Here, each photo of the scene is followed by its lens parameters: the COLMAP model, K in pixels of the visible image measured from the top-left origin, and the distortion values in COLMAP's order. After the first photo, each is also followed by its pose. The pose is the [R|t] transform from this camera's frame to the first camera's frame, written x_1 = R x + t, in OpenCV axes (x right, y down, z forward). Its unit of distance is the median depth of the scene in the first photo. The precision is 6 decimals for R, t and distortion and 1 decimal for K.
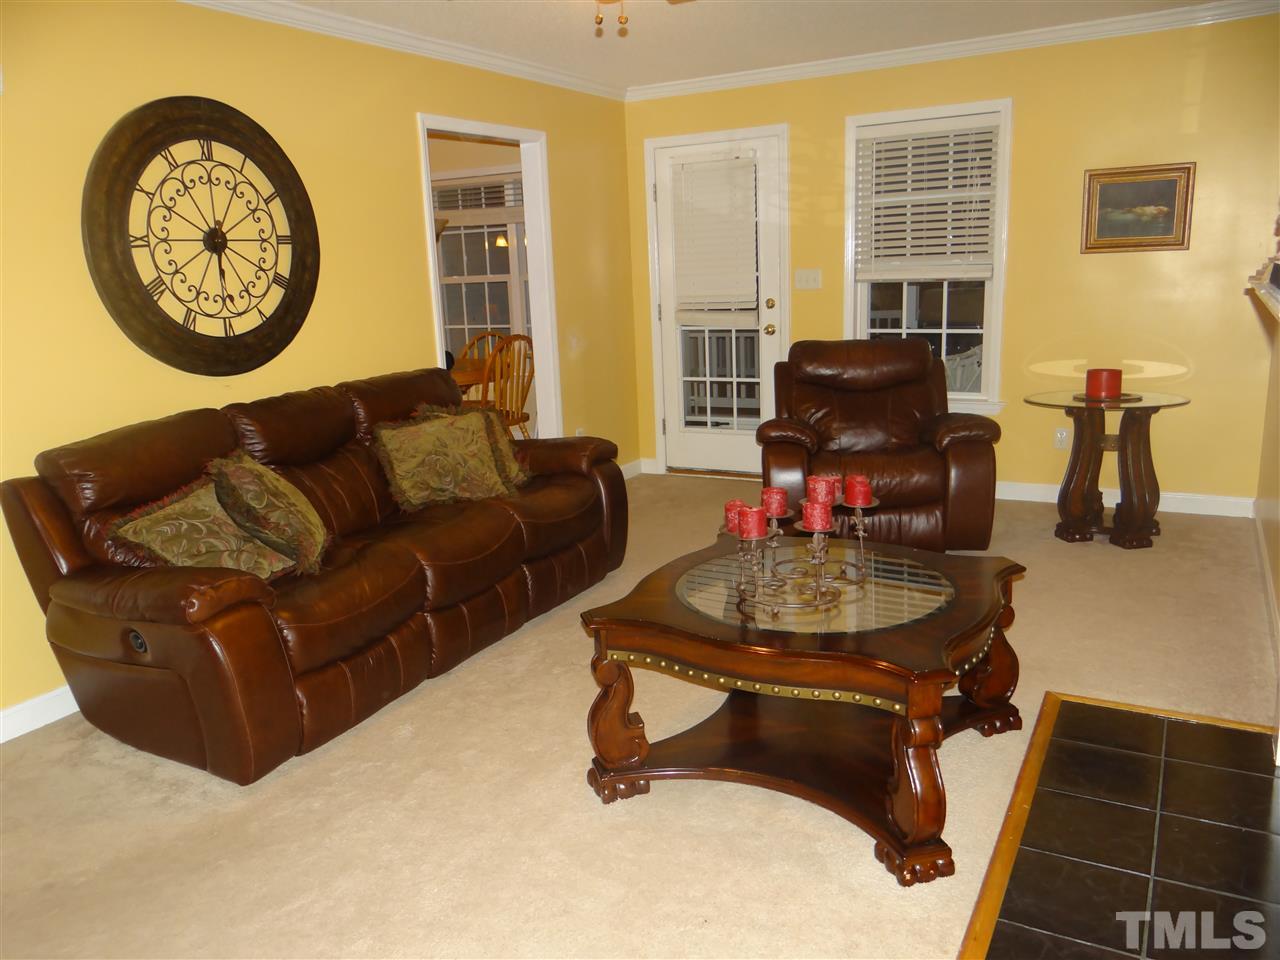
lens RADIAL K [[1010.2, 0, 640.4], [0, 1010.2, 481.8], [0, 0, 1]] dist [0.053278, 0.002917]
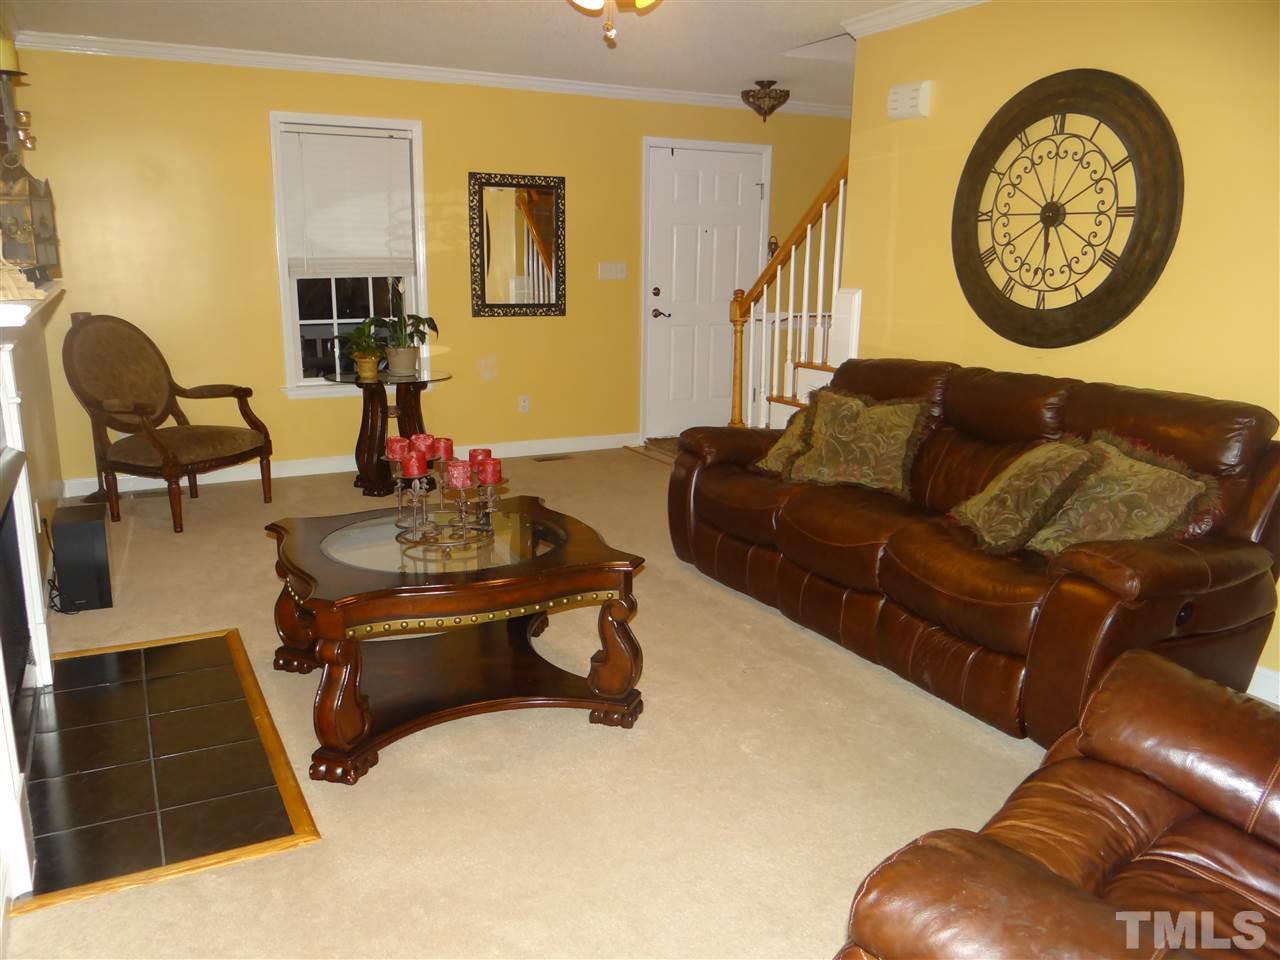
lens RADIAL K [[1010.2, 0, 642.2], [0, 1010.2, 475.9], [0, 0, 1]] dist [0.053278, 0.002917]
pose [[-0.591901, 0.222432, -0.774711, 0.665706], [-0.162674, 0.908420, 0.385110, -0.324206], [0.789424, 0.353972, -0.501511, 1.278384]]
